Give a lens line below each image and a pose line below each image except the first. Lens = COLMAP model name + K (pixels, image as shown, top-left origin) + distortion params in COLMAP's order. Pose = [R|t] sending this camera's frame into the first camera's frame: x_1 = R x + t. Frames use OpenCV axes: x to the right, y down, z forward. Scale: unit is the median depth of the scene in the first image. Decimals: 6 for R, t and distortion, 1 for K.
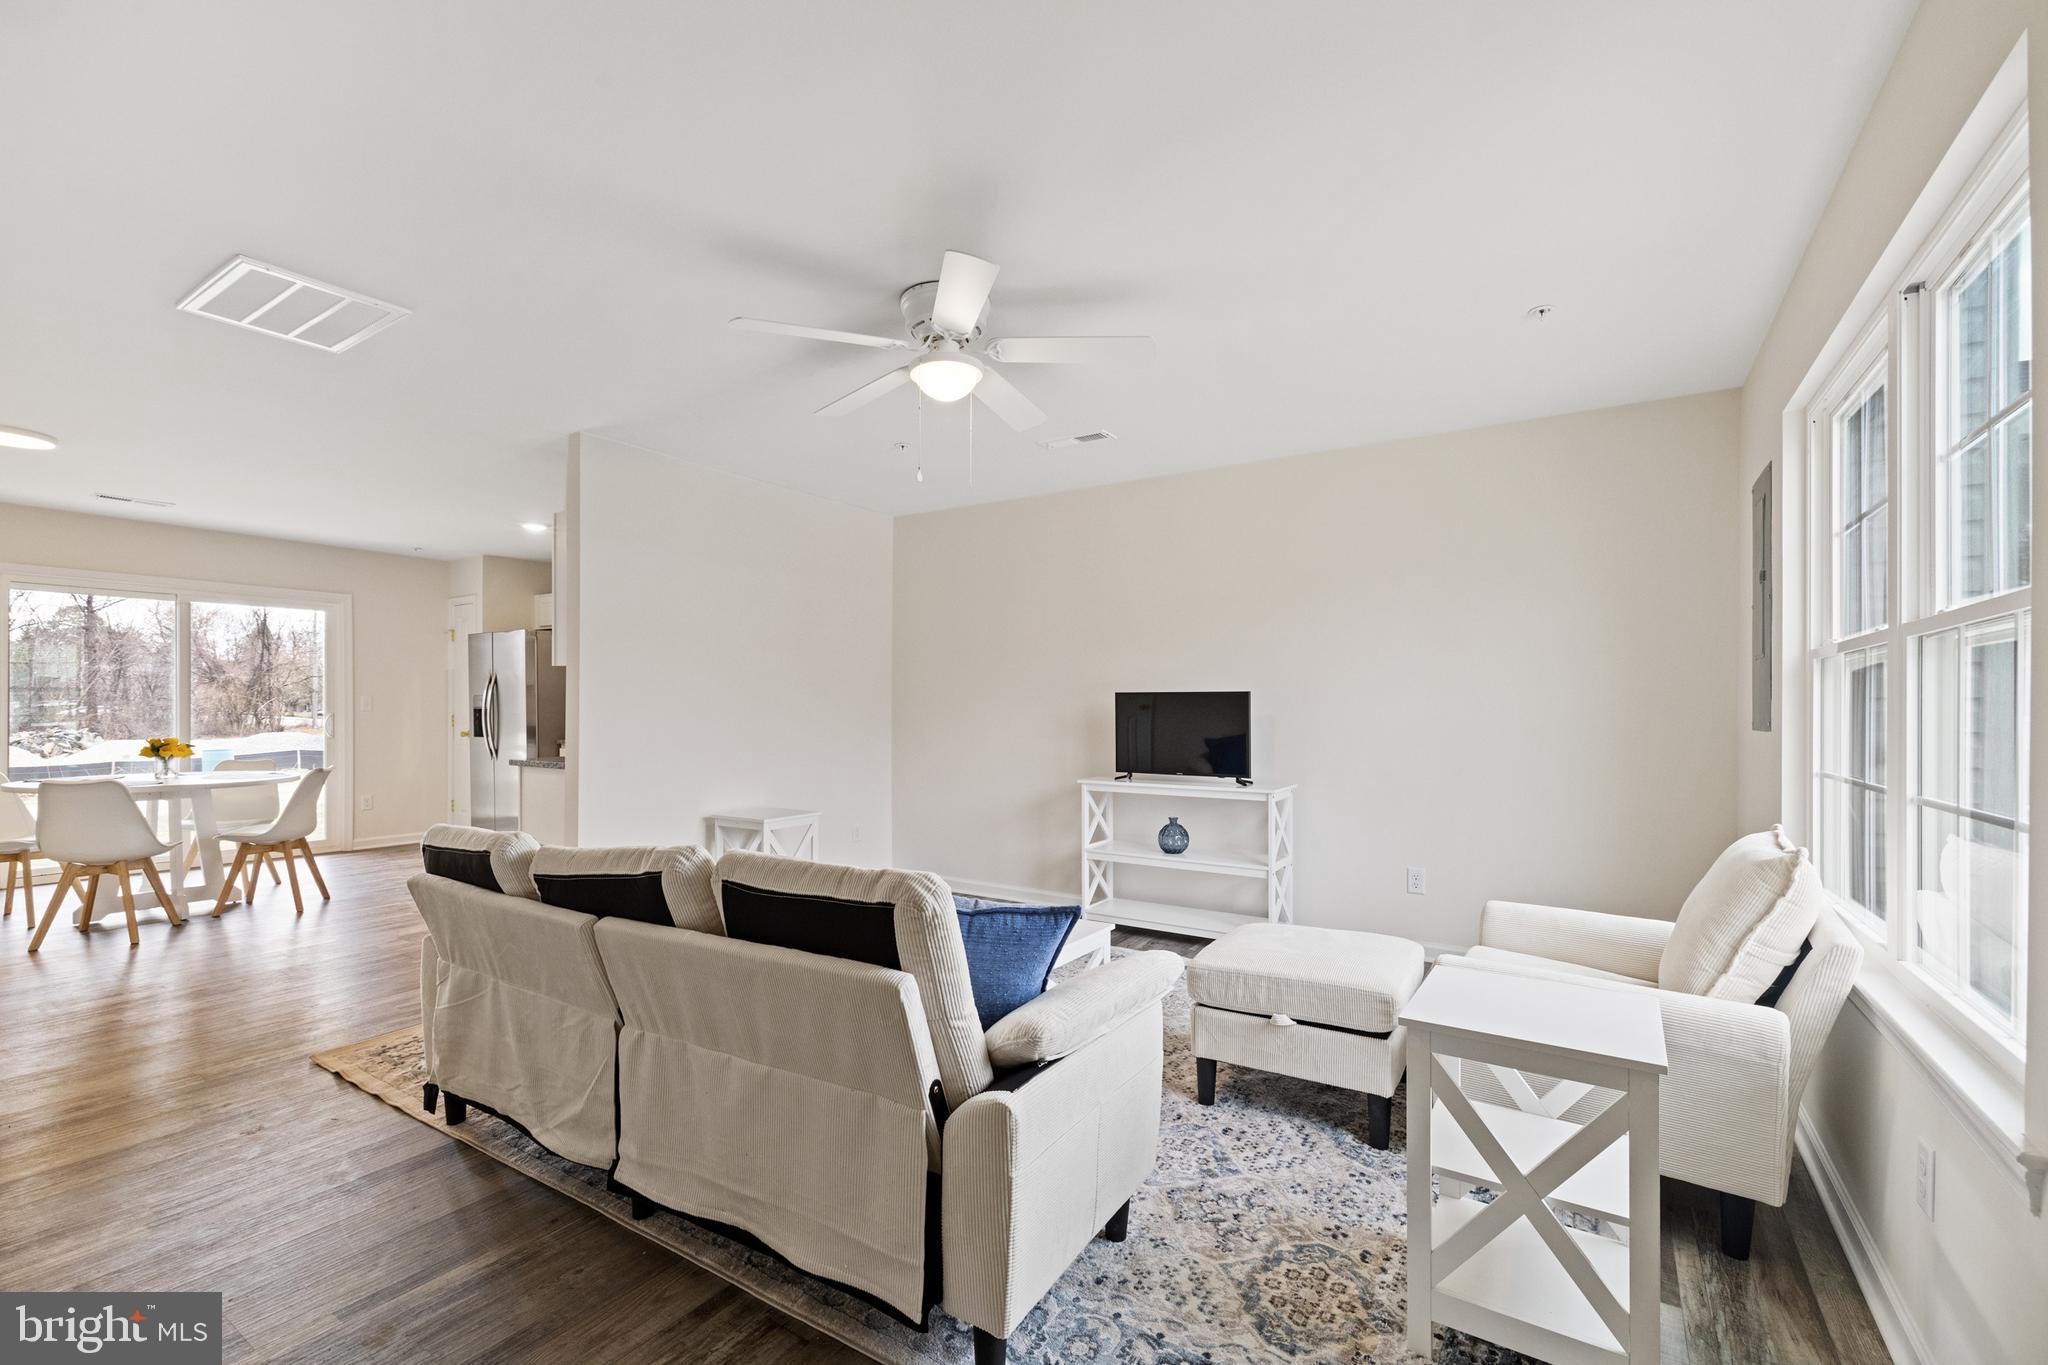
lens RADIAL K [[859.0, 0, 1021.4], [0, 859.0, 701.0], [0, 0, 1]] dist [0.003539, 0.000221]
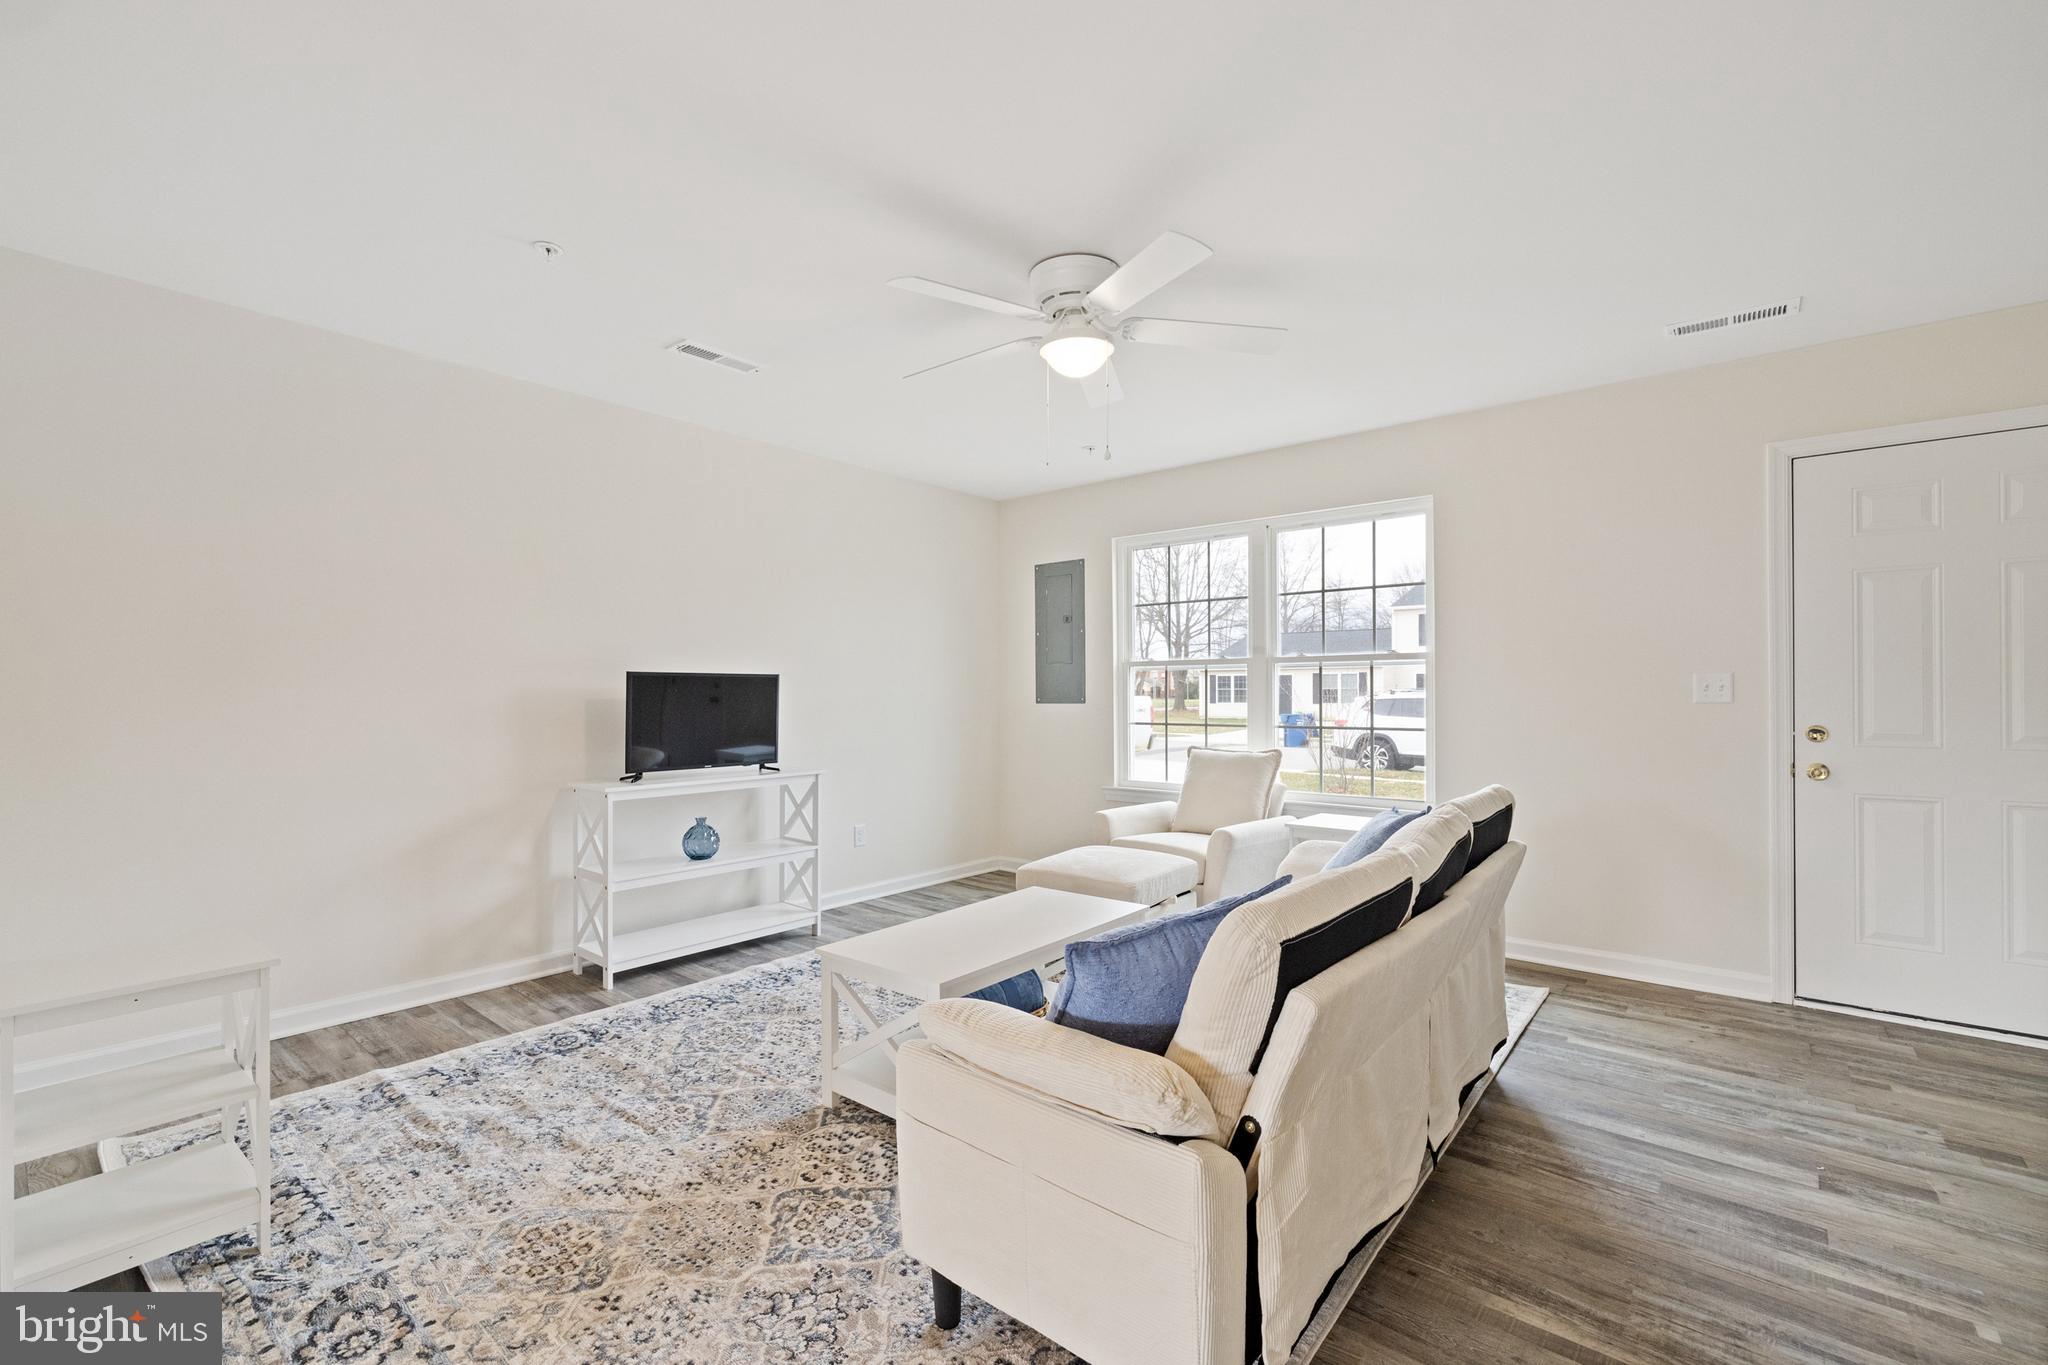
lens RADIAL K [[868.4, 0, 1024.0], [0, 868.4, 682.5], [0, 0, 1]] dist [-0.001126, -0.000206]
pose [[0.133285, 0.009481, 0.991032, -0.703077], [-0.005333, 0.999947, -0.008849, 0.005220], [-0.991063, -0.004106, 0.133328, 0.606560]]
